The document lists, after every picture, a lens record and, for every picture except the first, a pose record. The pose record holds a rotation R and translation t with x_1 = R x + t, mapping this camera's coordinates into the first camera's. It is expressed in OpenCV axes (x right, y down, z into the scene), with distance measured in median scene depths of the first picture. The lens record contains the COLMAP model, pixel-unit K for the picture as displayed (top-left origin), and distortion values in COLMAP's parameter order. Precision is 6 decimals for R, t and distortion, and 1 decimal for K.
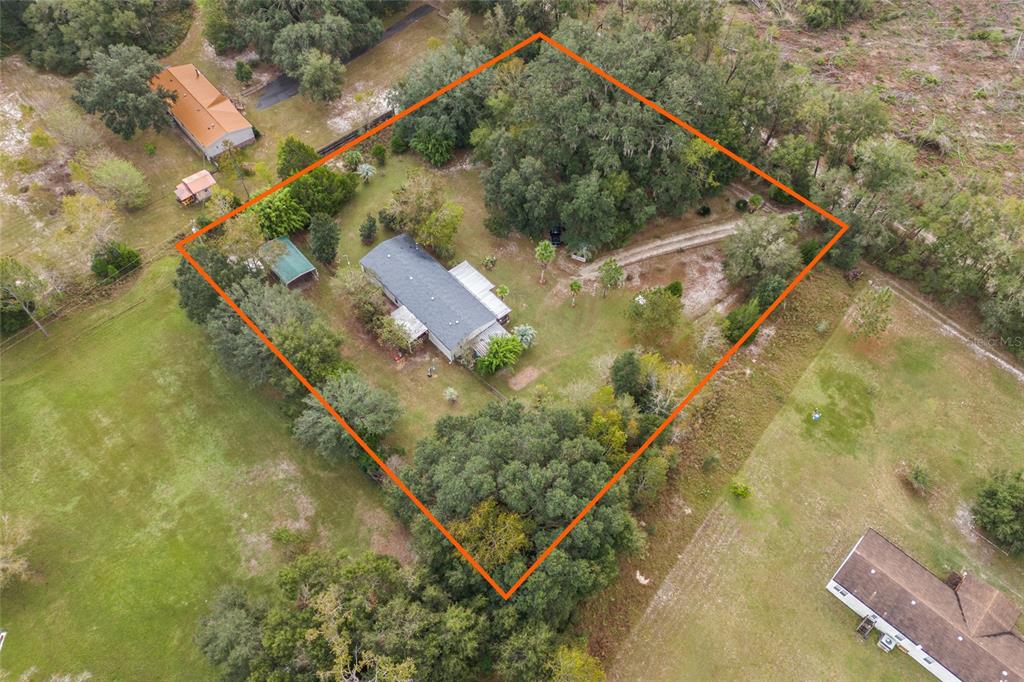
lens RADIAL K [[758.8, 0, 512.1], [0, 758.8, 316.0], [0, 0, 1]] dist [0.070236, -0.090804]
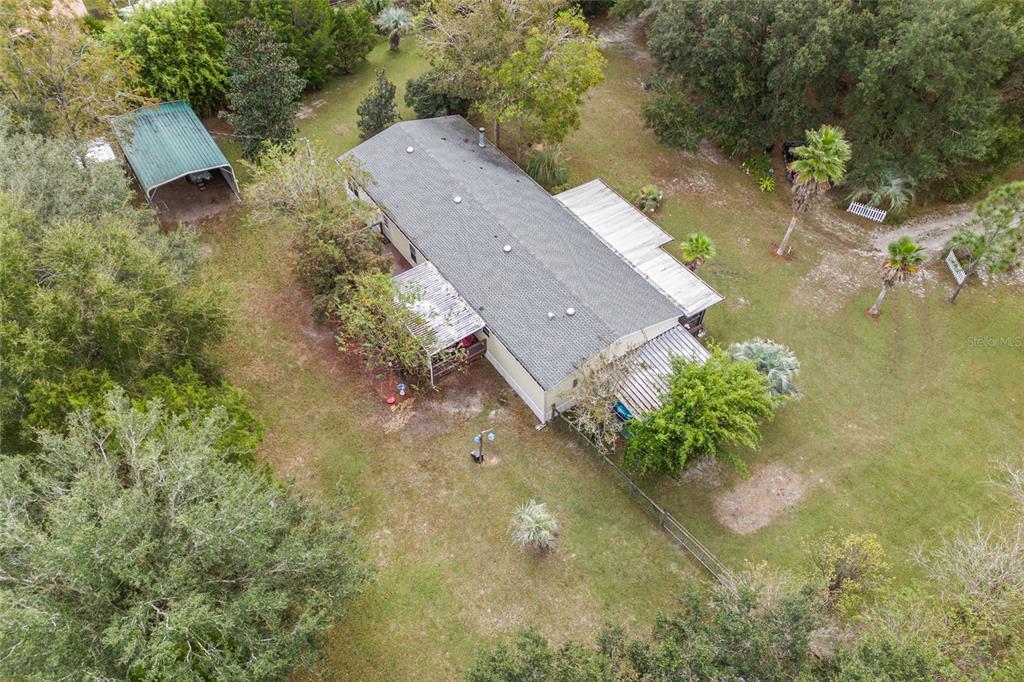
lens RADIAL K [[758.8, 0, 512.1], [0, 758.8, 316.0], [0, 0, 1]] dist [0.070236, -0.090804]
pose [[0.991620, 0.087447, -0.095097, -0.065124], [-0.098597, 0.987904, -0.119684, 0.053992], [0.083480, 0.128057, 0.988247, 0.647698]]
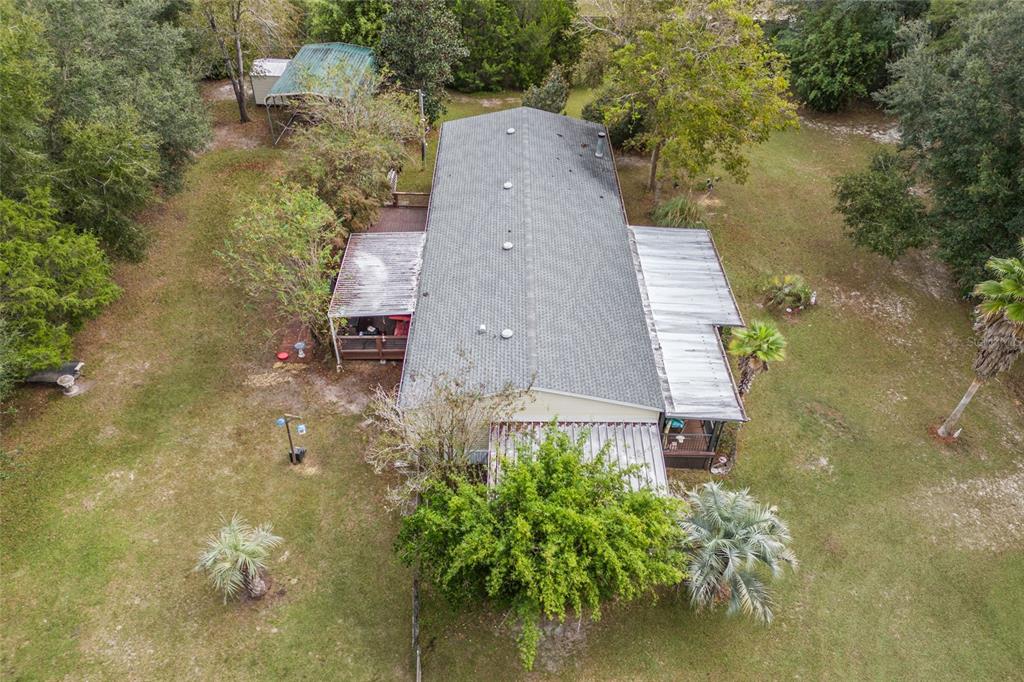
lens RADIAL K [[758.8, 0, 512.1], [0, 758.8, 316.0], [0, 0, 1]] dist [0.070236, -0.090804]
pose [[0.742795, 0.408901, -0.530146, 0.055683], [-0.542687, 0.831453, -0.119066, 0.031380], [0.392105, 0.376145, 0.839505, 0.784822]]
